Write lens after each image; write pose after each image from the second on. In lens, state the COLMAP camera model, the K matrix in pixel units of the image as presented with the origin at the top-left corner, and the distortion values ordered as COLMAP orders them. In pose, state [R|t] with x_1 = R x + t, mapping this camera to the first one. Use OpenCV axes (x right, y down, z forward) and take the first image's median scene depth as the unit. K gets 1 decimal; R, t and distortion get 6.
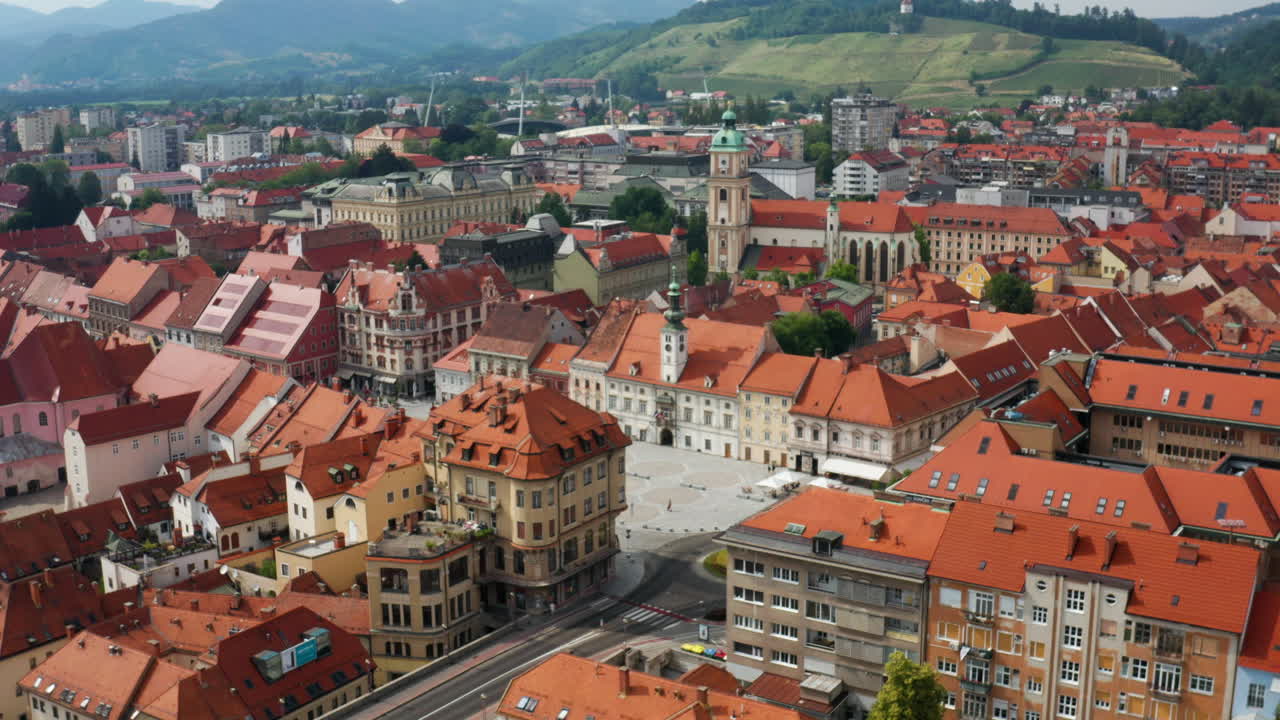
lens RADIAL K [[1423.3, 0, 640.0], [0, 1423.3, 360.0], [0, 0, 1]] dist [-0.168206, 0.003606]
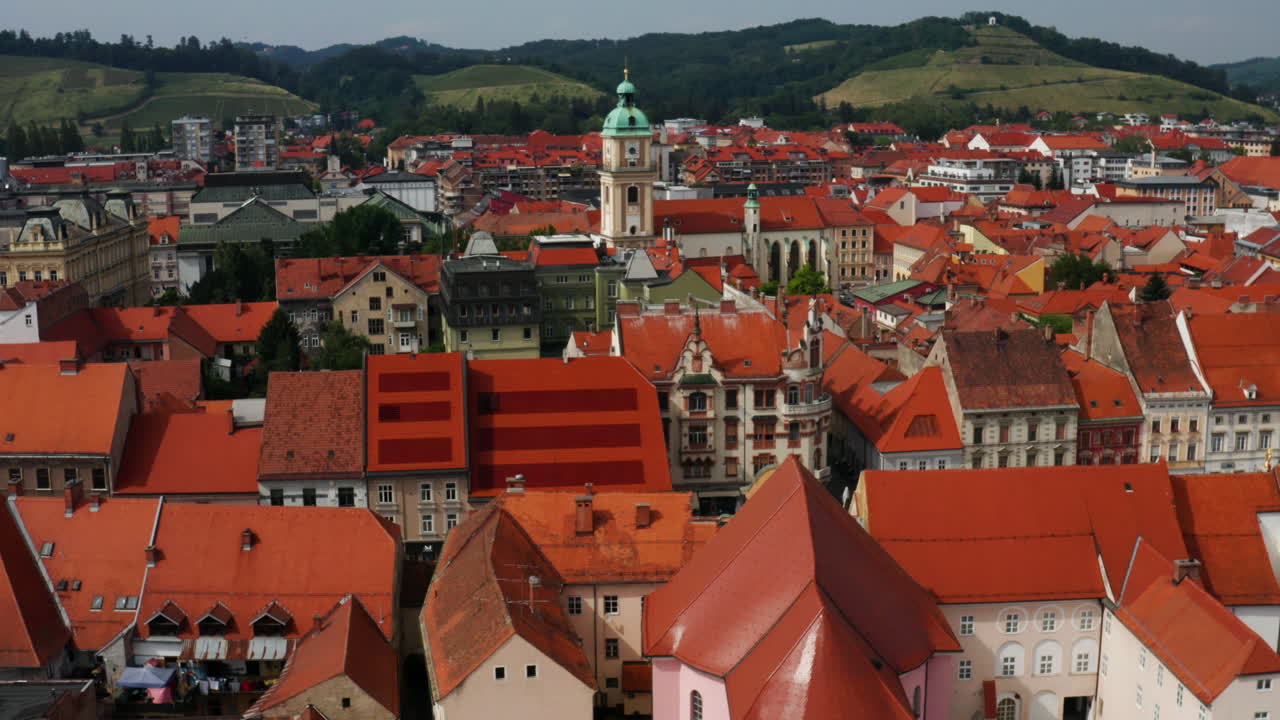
lens RADIAL K [[1423.3, 0, 640.0], [0, 1423.3, 360.0], [0, 0, 1]] dist [-0.168206, 0.003606]
pose [[0.711629, -0.121134, 0.692034, -0.464865], [0.148771, 0.988668, 0.020073, -0.045375], [-0.686623, 0.088670, 0.721586, 0.470273]]
